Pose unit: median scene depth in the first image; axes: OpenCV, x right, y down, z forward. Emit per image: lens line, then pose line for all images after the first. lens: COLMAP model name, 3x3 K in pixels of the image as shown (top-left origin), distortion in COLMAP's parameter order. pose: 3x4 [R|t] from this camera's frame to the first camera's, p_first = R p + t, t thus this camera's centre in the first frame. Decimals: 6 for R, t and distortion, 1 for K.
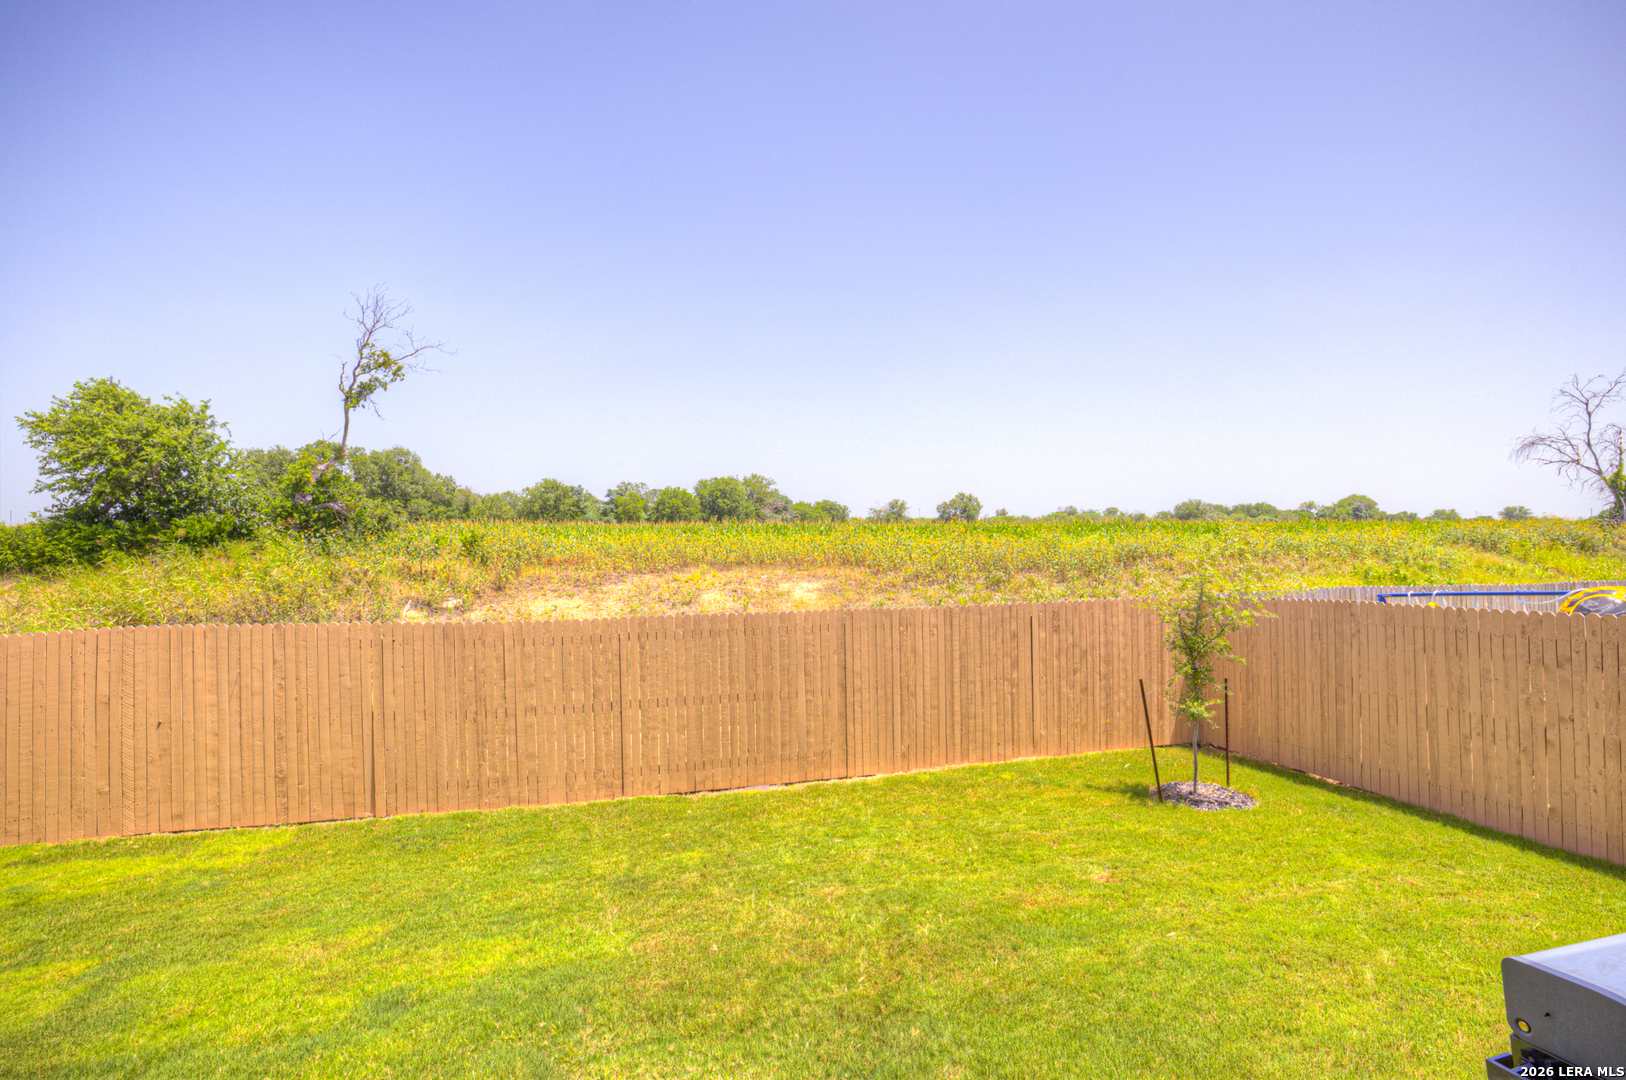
lens RADIAL K [[702.2, 0, 814.0], [0, 702.2, 503.5], [0, 0, 1]] dist [-0.046604, 0.023335]
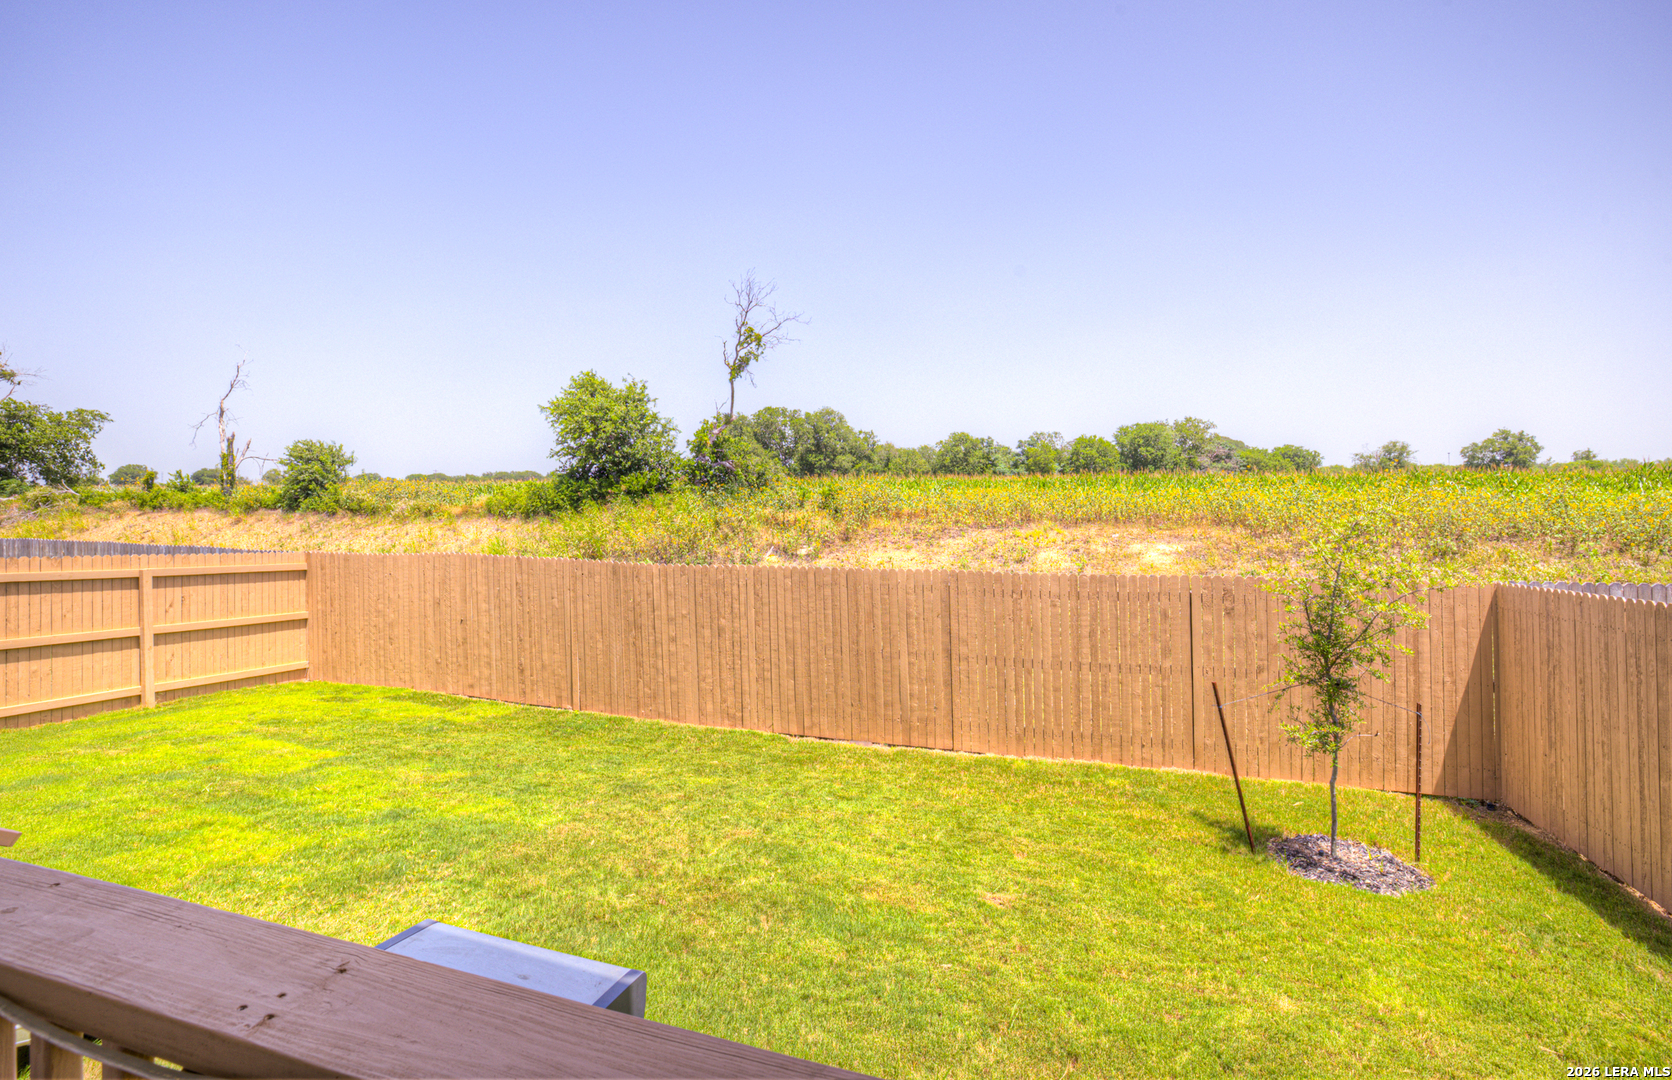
lens RADIAL K [[742.4, 0, 835.6], [0, 742.4, 469.7], [0, 0, 1]] dist [-0.043521, 0.018960]
pose [[0.850145, -0.012348, -0.526405, 0.138035], [0.023160, 0.999634, 0.013955, -0.000036], [0.526040, -0.024055, 0.850120, 0.027534]]
